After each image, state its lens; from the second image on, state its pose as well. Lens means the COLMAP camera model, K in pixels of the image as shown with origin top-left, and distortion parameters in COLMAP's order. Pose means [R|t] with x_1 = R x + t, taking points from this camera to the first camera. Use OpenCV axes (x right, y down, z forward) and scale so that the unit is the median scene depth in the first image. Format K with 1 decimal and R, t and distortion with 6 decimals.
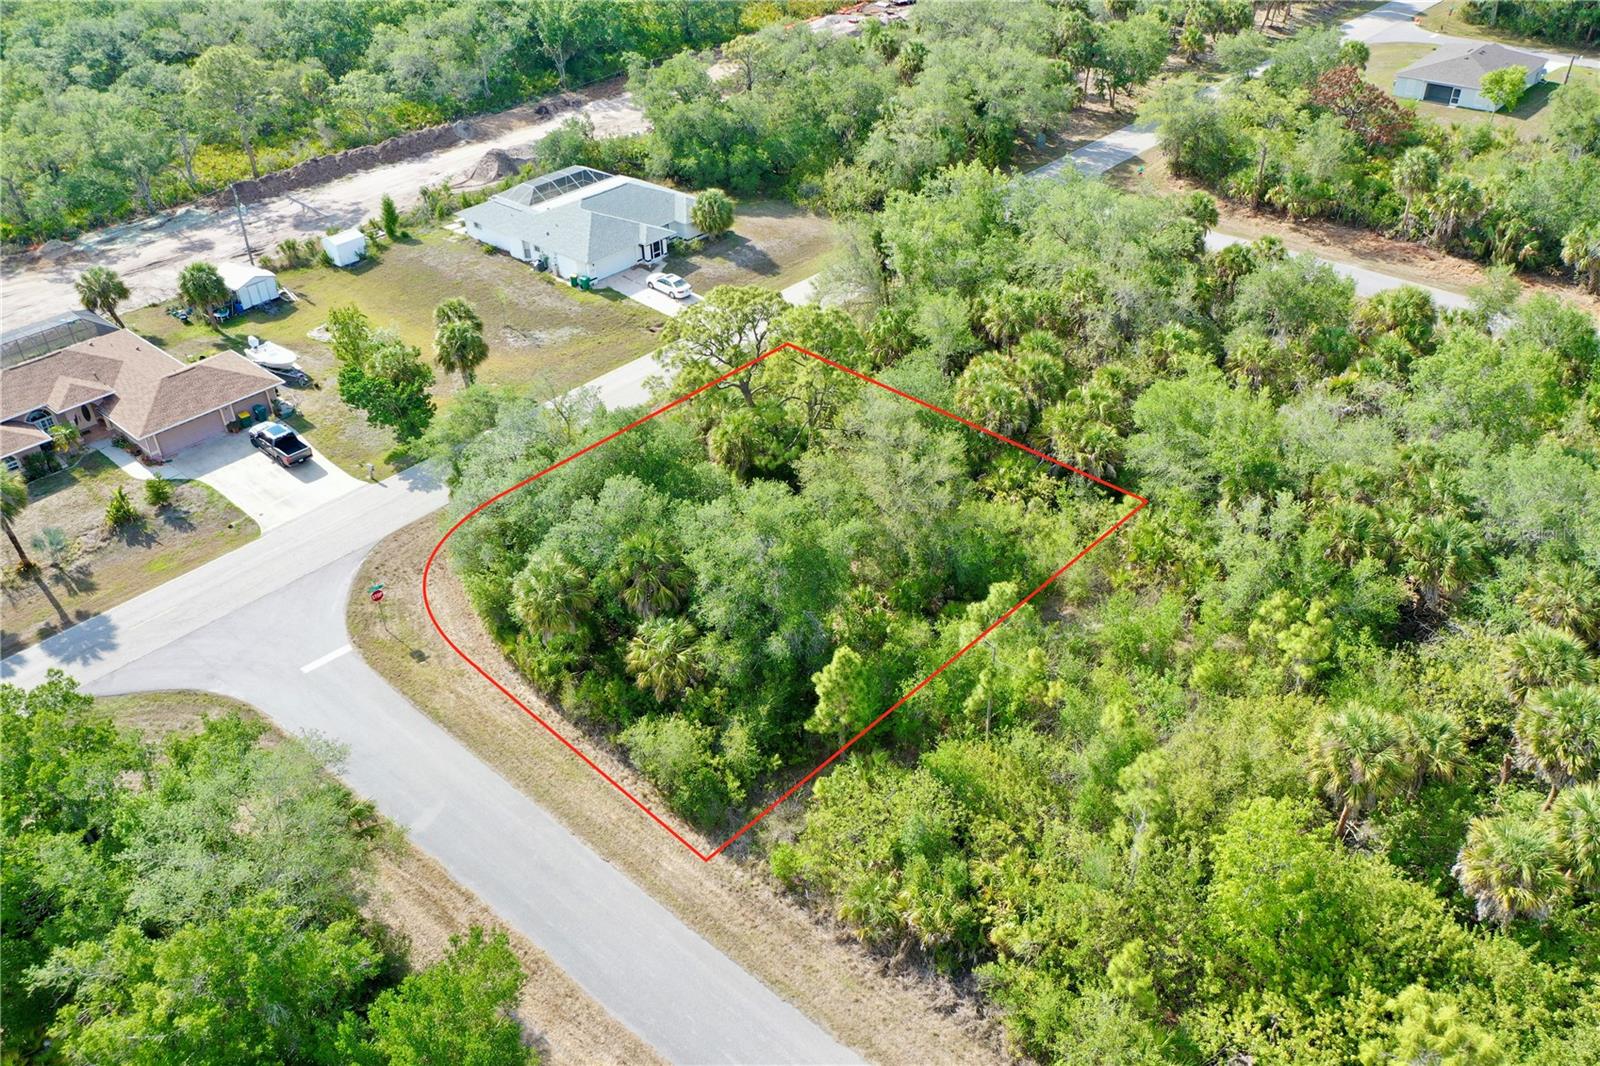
lens RADIAL K [[1259.8, 0, 800.7], [0, 1259.8, 528.1], [0, 0, 1]] dist [-0.008517, 0.009997]
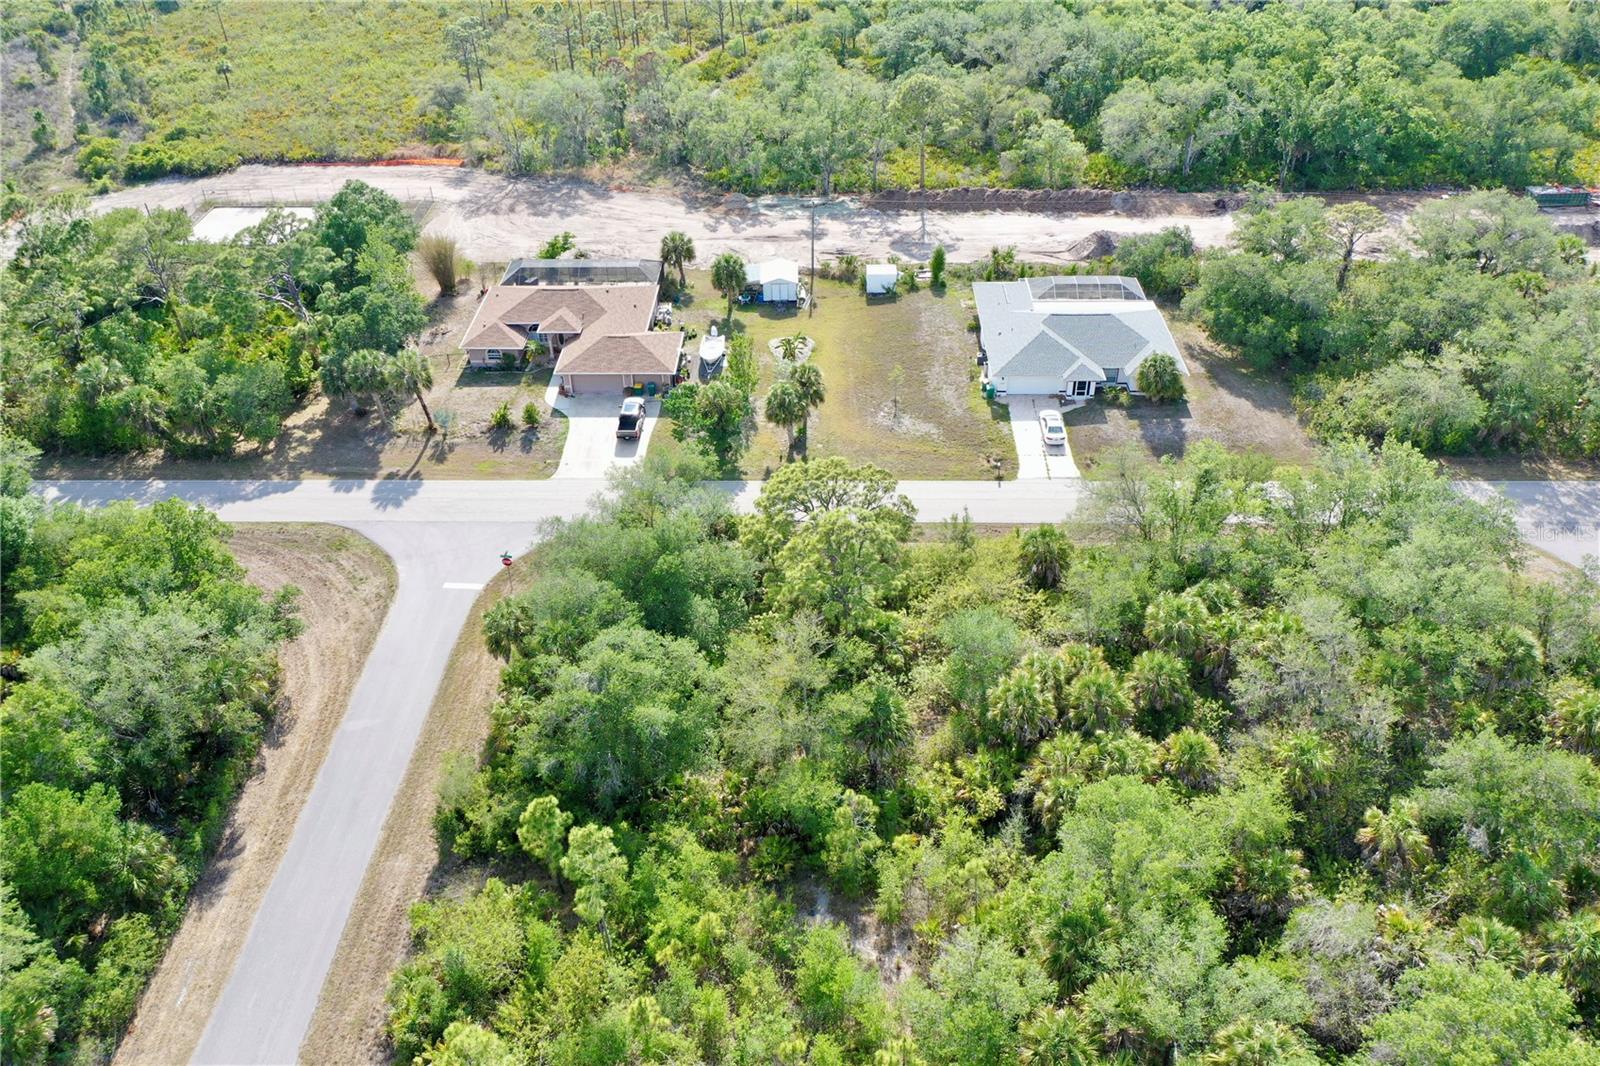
lens RADIAL K [[1259.8, 0, 802.1], [0, 1259.8, 526.6], [0, 0, 1]] dist [-0.008517, 0.009997]
pose [[0.650249, 0.454616, -0.608687, 0.484725], [-0.431454, 0.880437, 0.196667, -0.280483], [0.625319, 0.134738, 0.768649, 0.156148]]
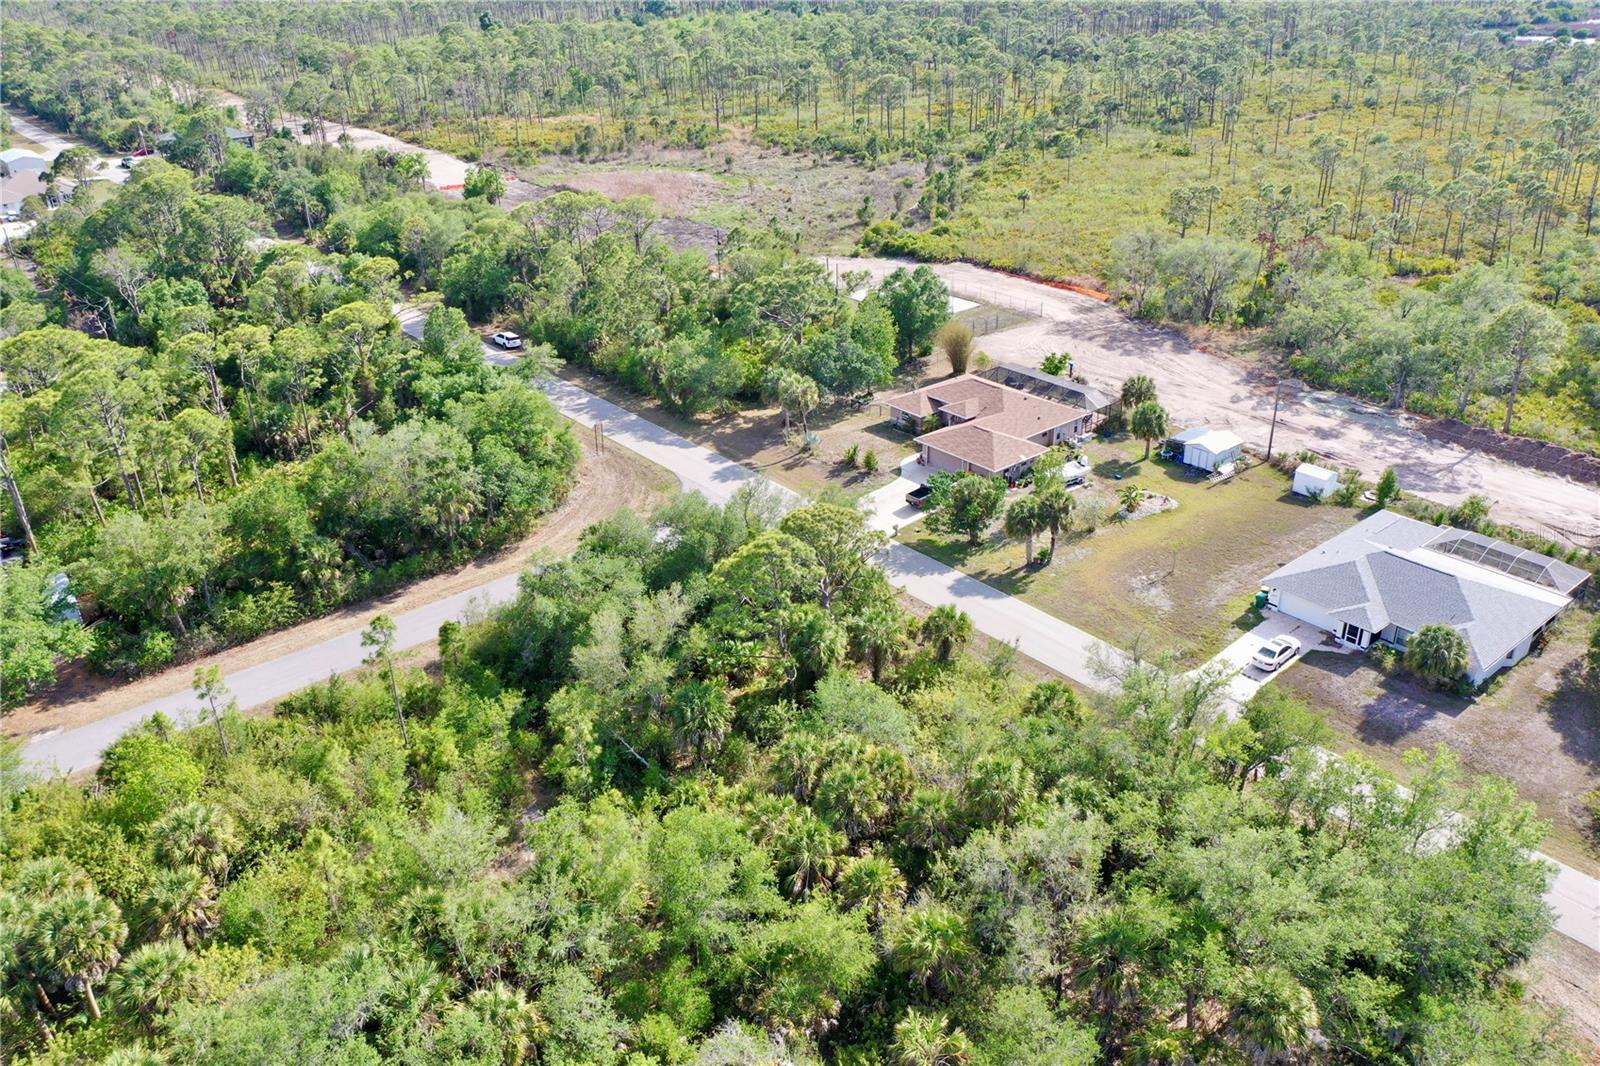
lens RADIAL K [[1259.8, 0, 806.6], [0, 1259.8, 529.4], [0, 0, 1]] dist [-0.008517, 0.009997]
pose [[-0.139761, 0.460100, -0.876798, 0.772460], [-0.546505, 0.702563, 0.455782, -0.556946], [0.825711, 0.542875, 0.153256, 0.677707]]
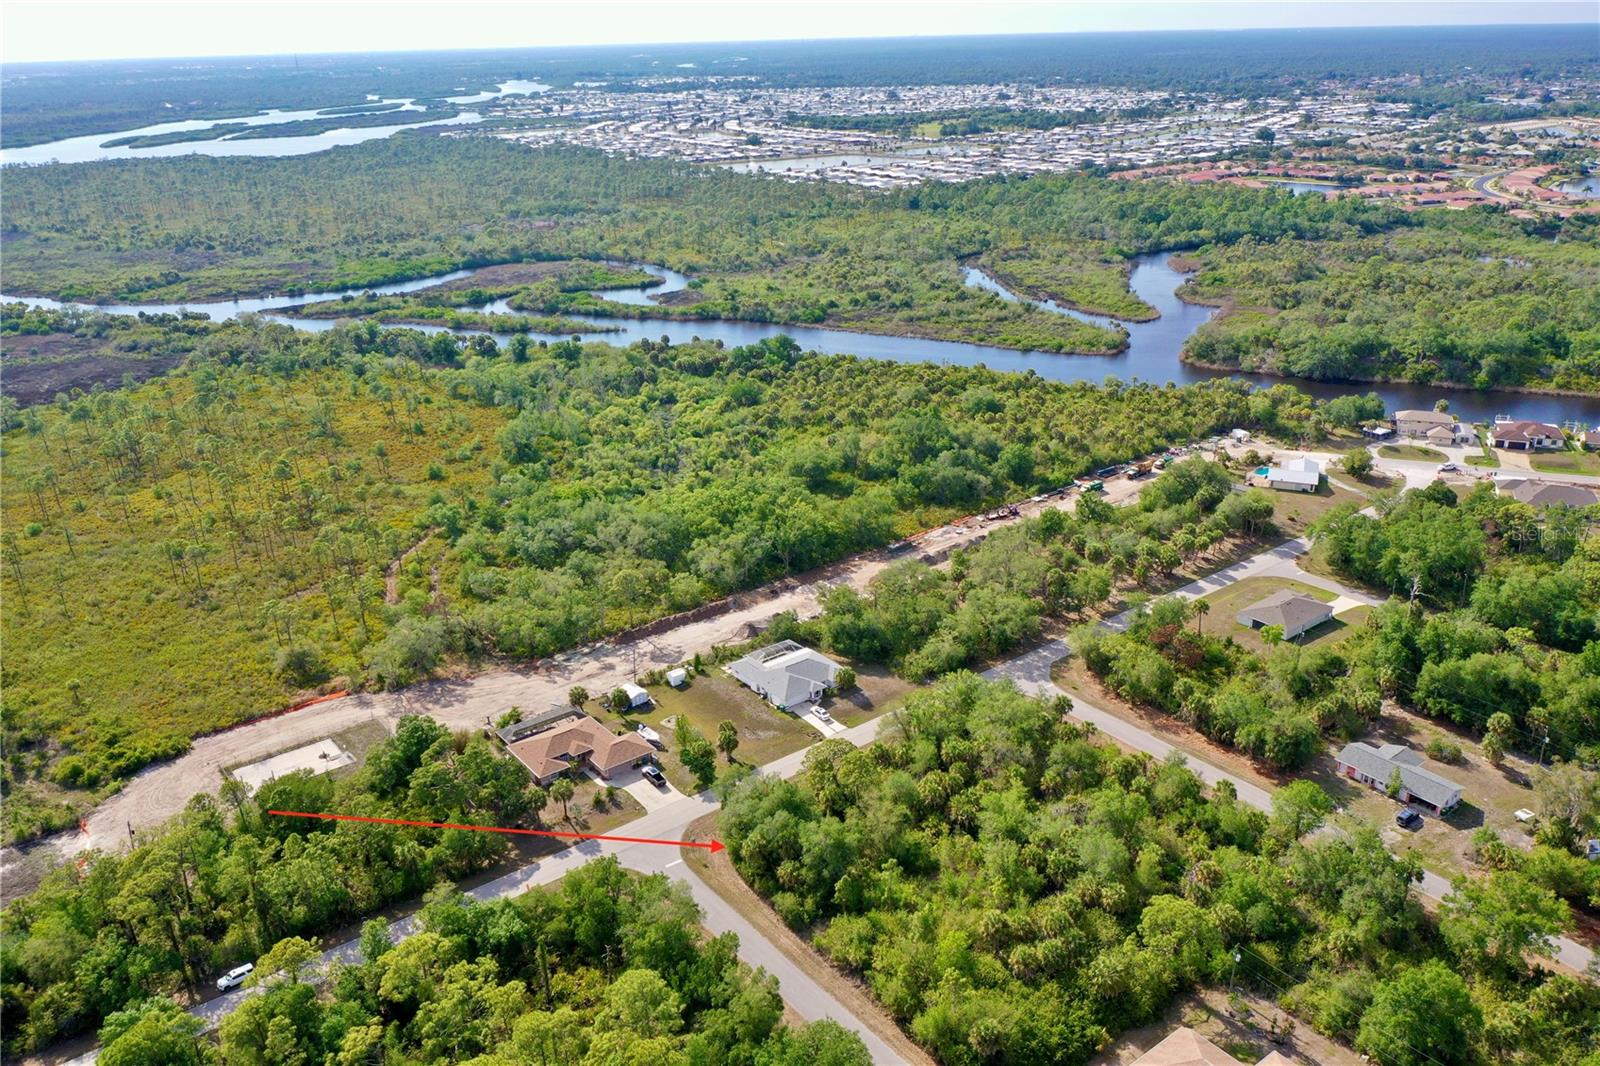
lens RADIAL K [[1259.8, 0, 807.4], [0, 1259.8, 528.3], [0, 0, 1]] dist [-0.008517, 0.009997]
pose [[0.983677, 0.069146, -0.166131, 0.257550], [-0.104499, 0.971105, -0.214560, -0.039355], [0.146494, 0.228418, 0.962478, -1.420225]]
